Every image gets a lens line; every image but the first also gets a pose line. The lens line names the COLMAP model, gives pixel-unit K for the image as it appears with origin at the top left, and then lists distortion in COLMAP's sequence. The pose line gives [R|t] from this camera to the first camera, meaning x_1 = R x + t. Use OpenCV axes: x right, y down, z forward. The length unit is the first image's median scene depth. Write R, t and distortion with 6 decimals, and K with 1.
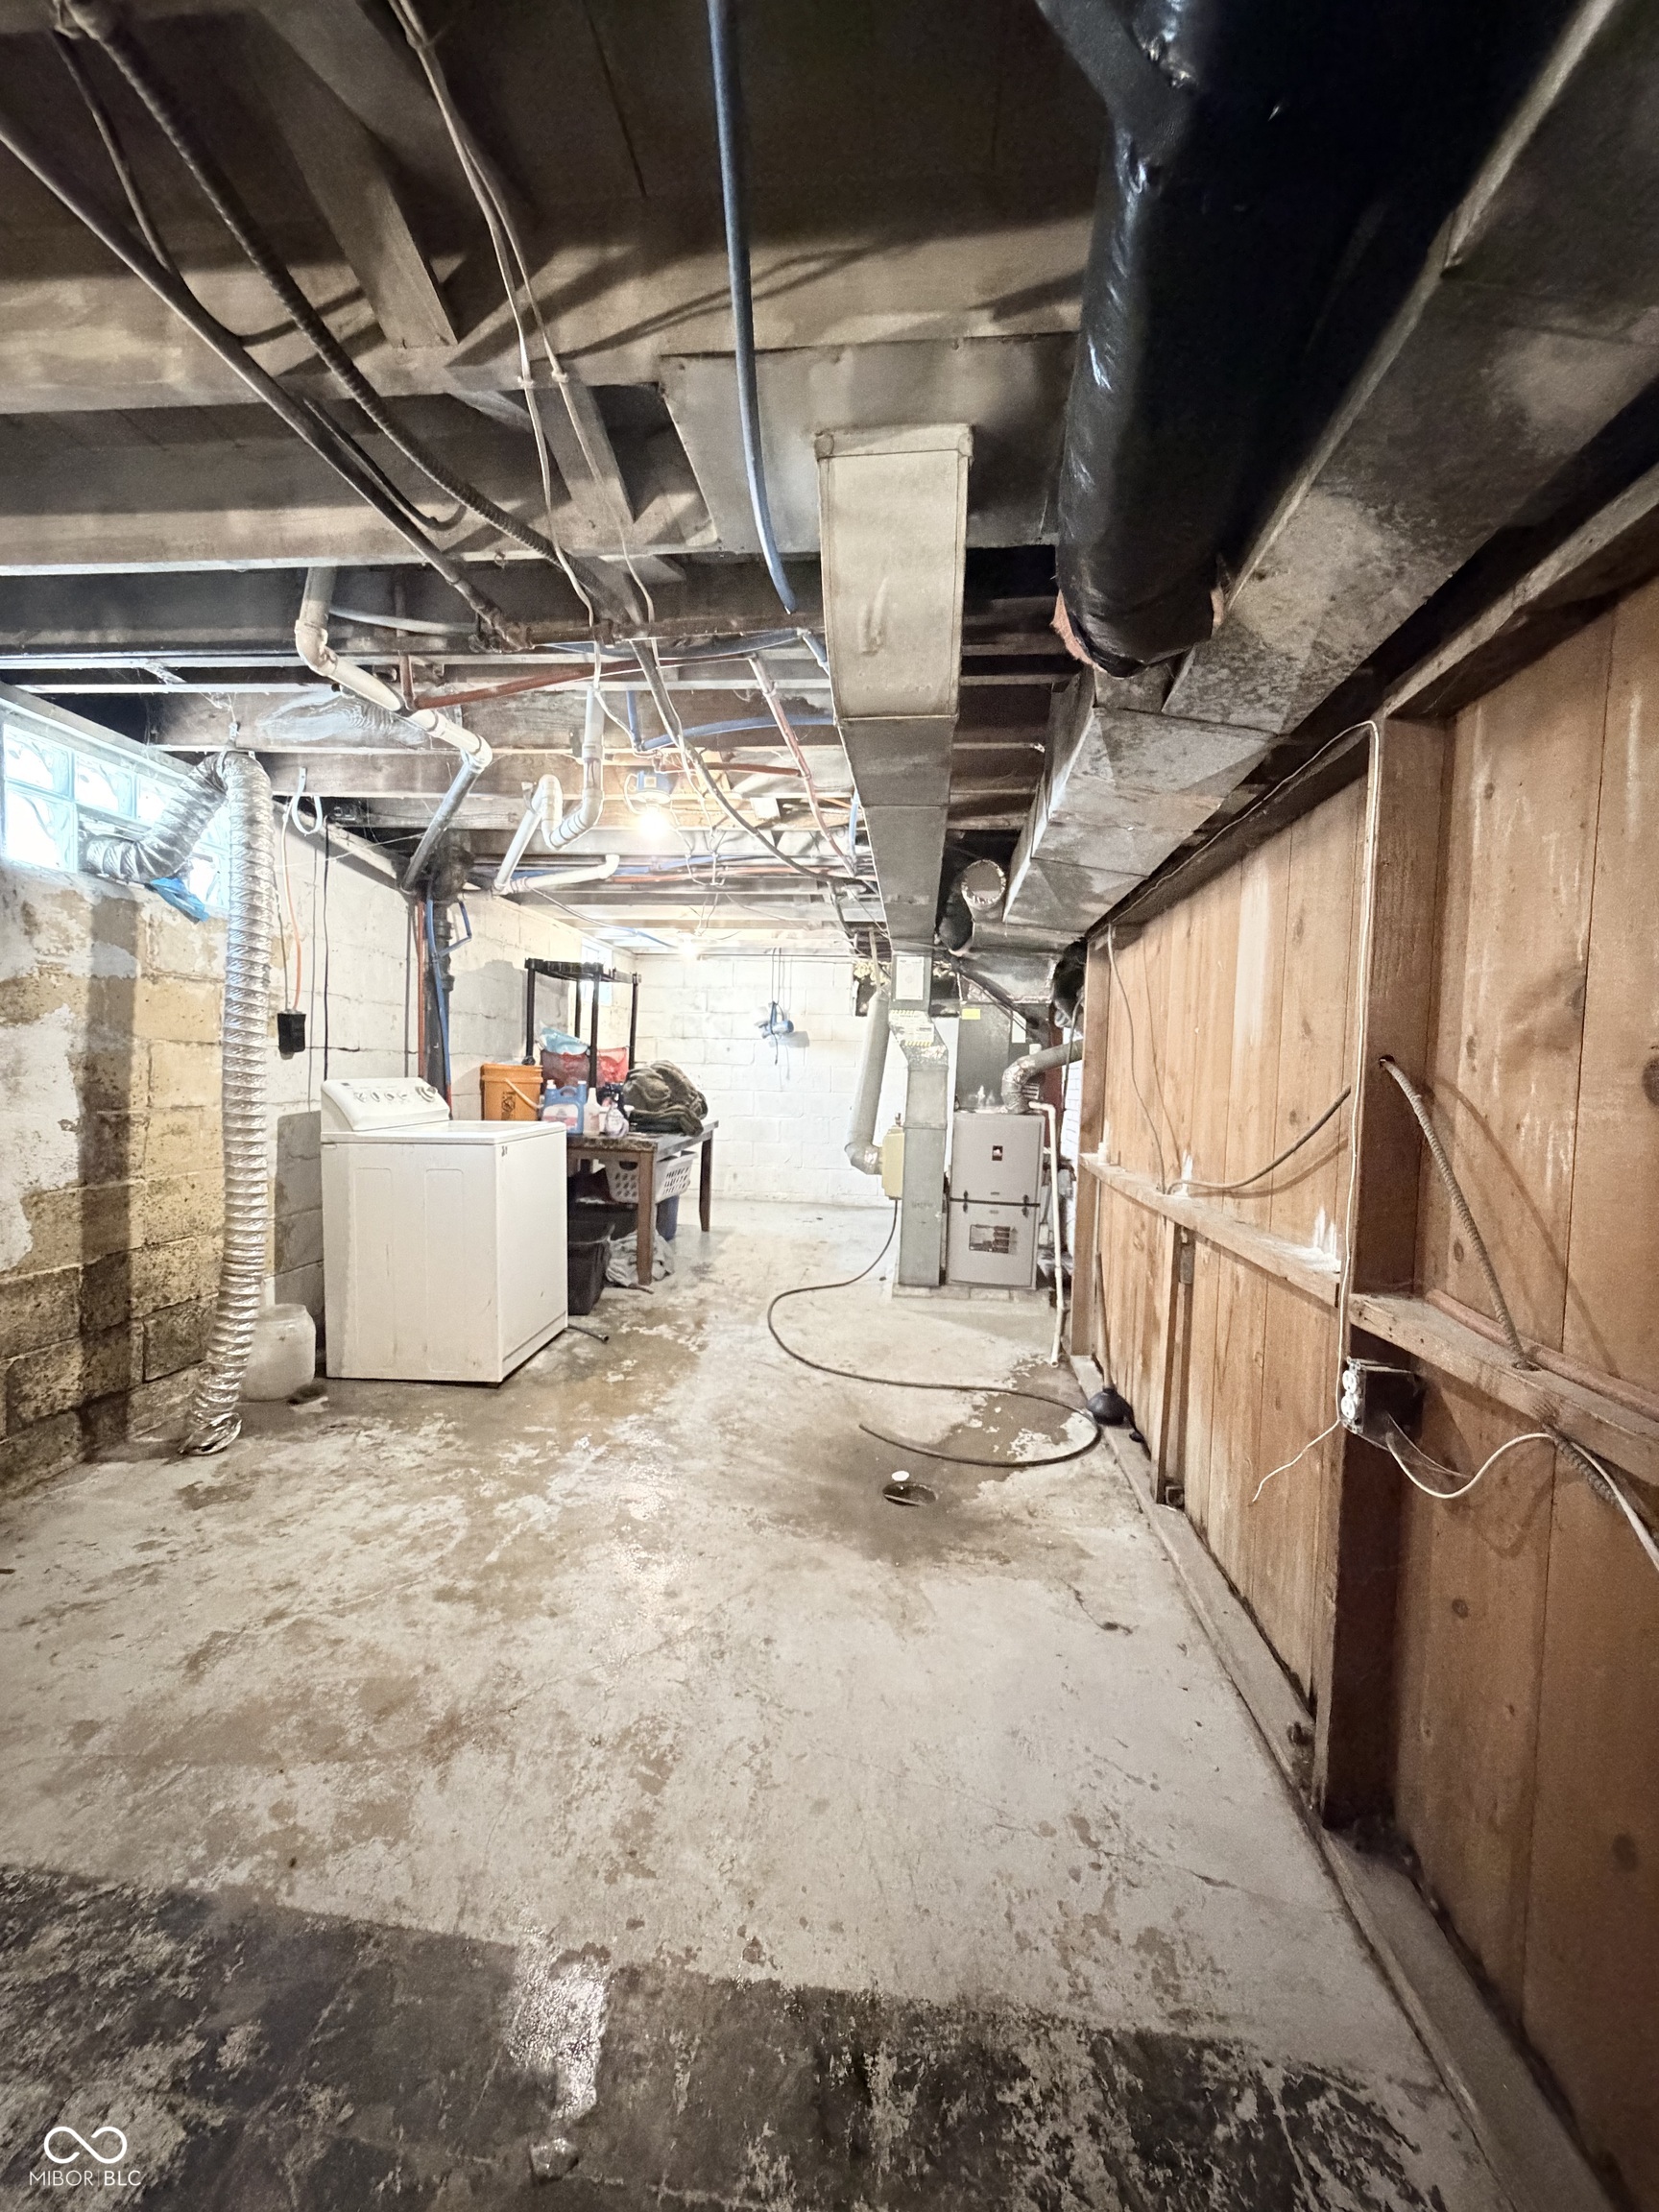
lens RADIAL K [[882.3, 0, 829.8], [0, 882.3, 1098.1], [0, 0, 1]] dist [0.001051, 0.000023]
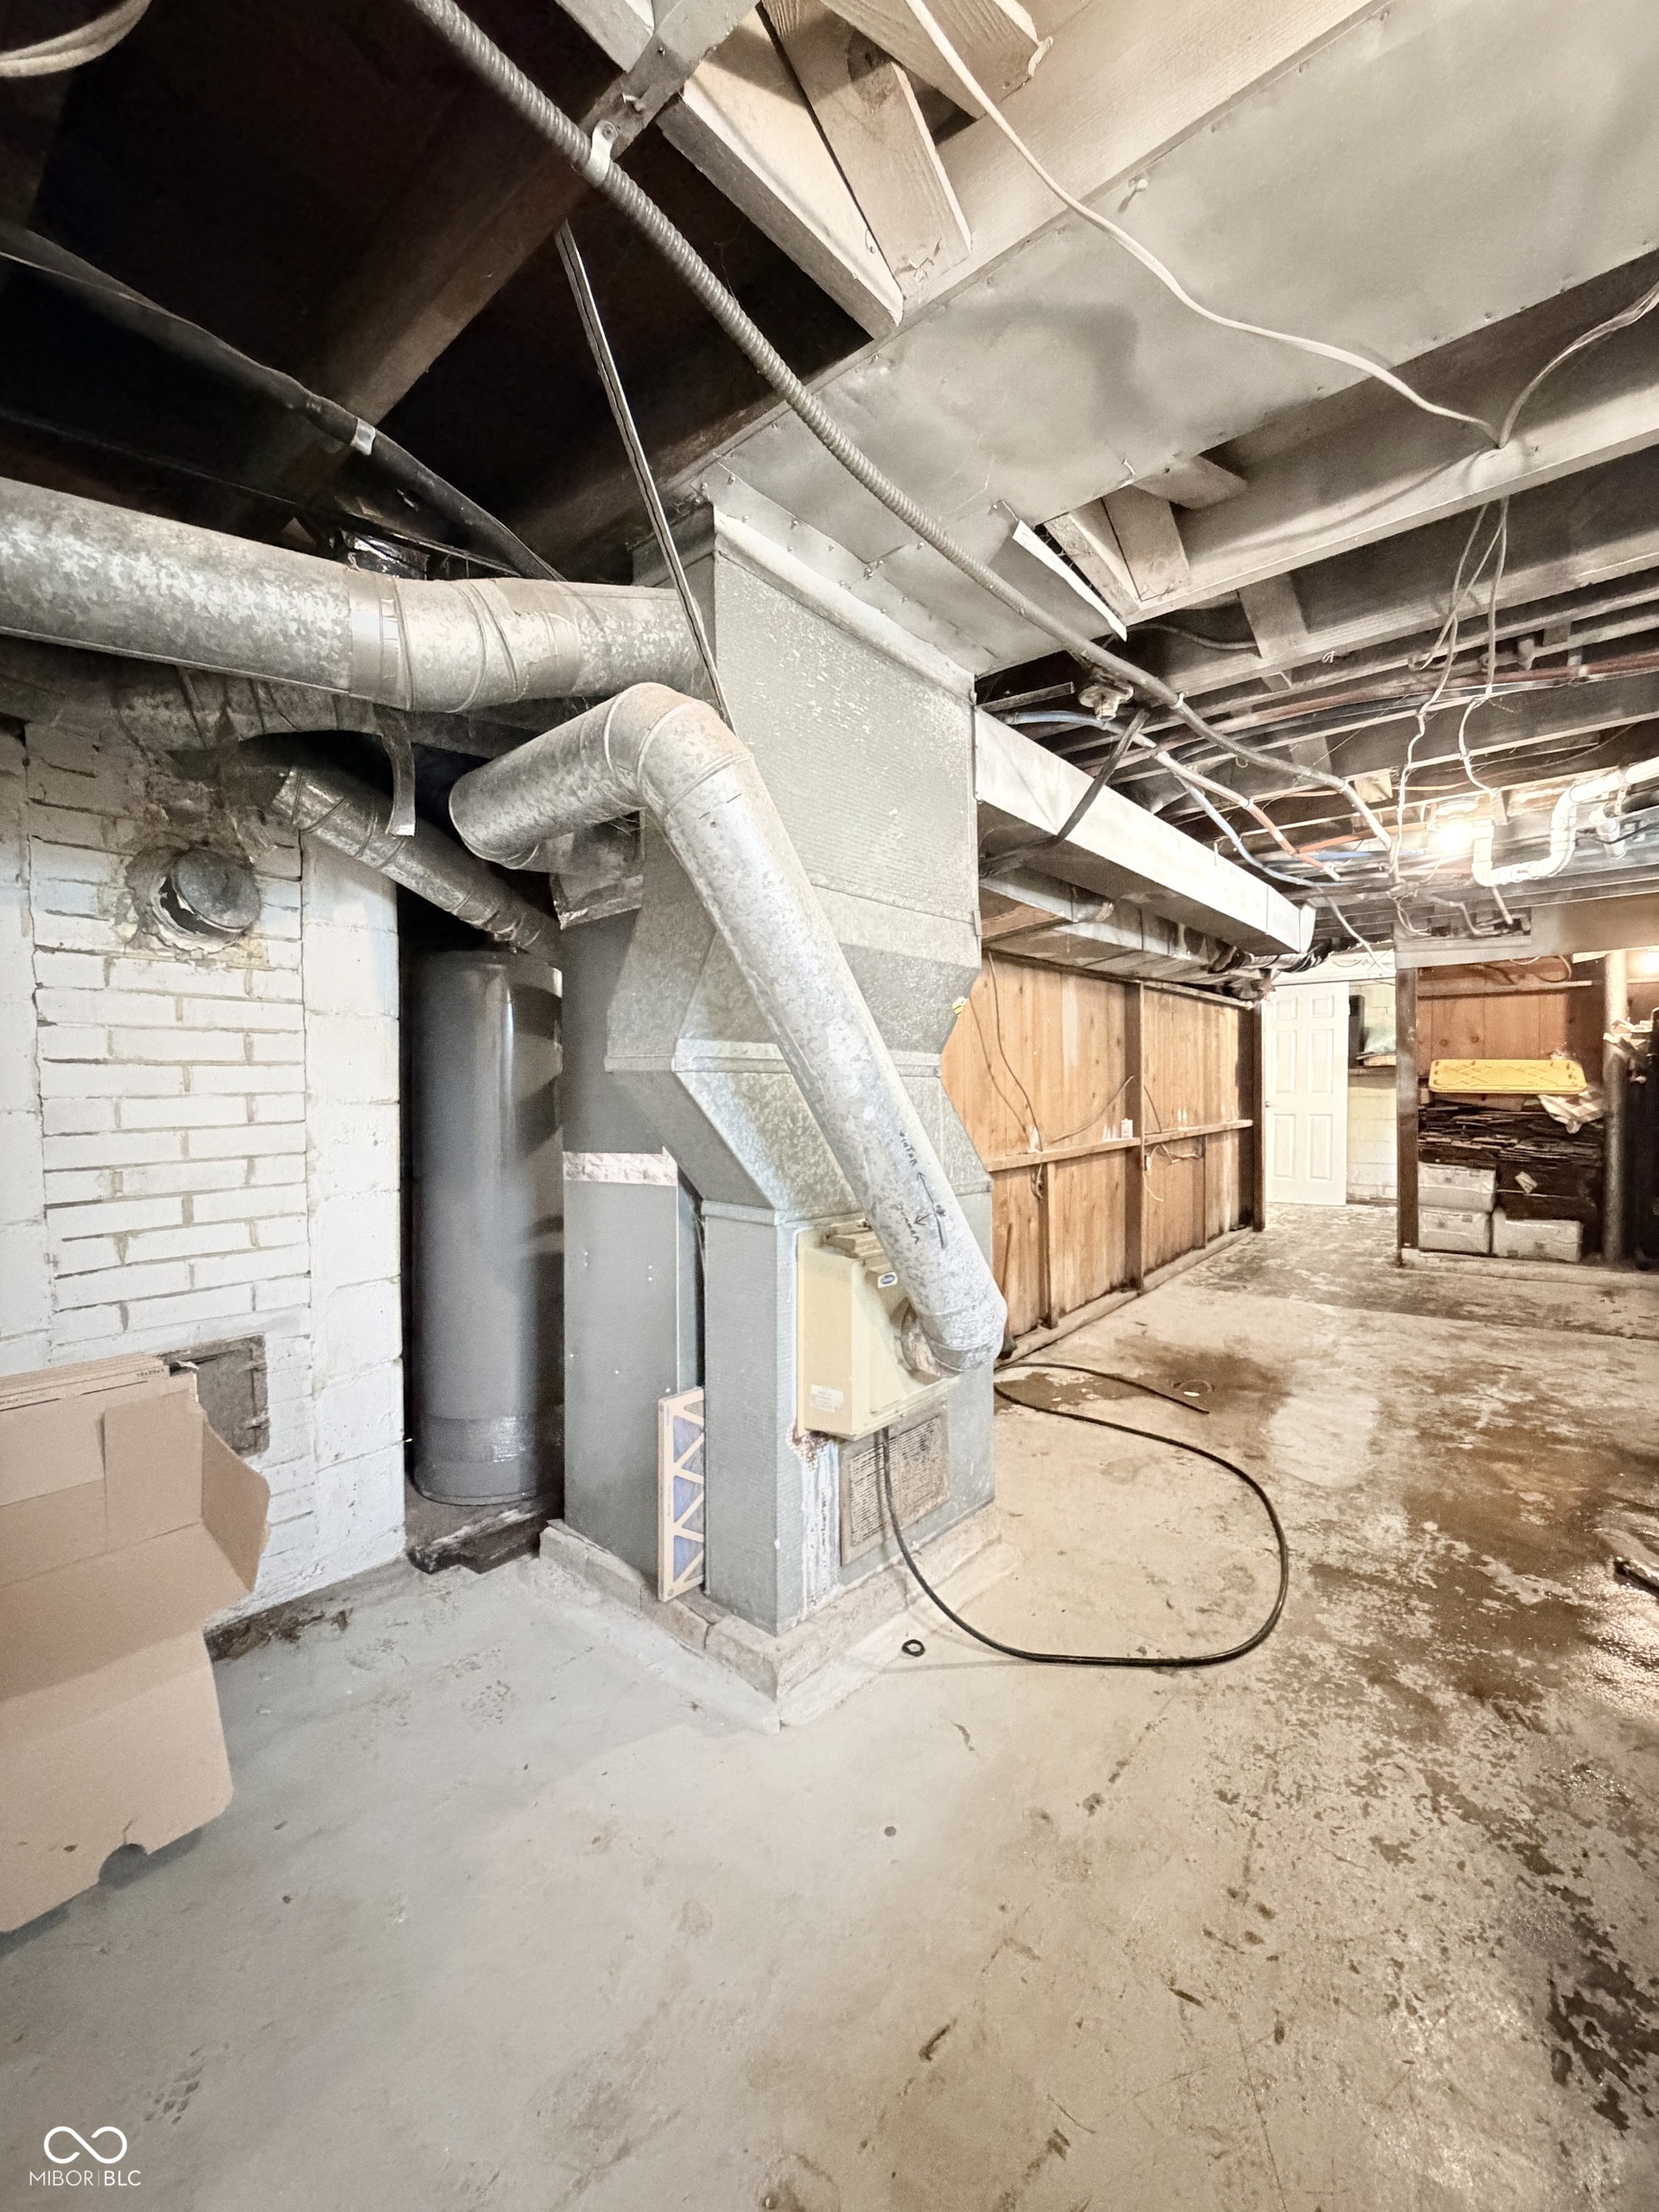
lens RADIAL K [[882.3, 0, 829.8], [0, 882.3, 1098.1], [0, 0, 1]] dist [0.001051, 0.000023]
pose [[-0.824917, -0.031007, 0.564403, -0.163880], [0.000756, 0.998433, 0.055956, -0.062632], [-0.565253, 0.046585, -0.823601, 1.946923]]
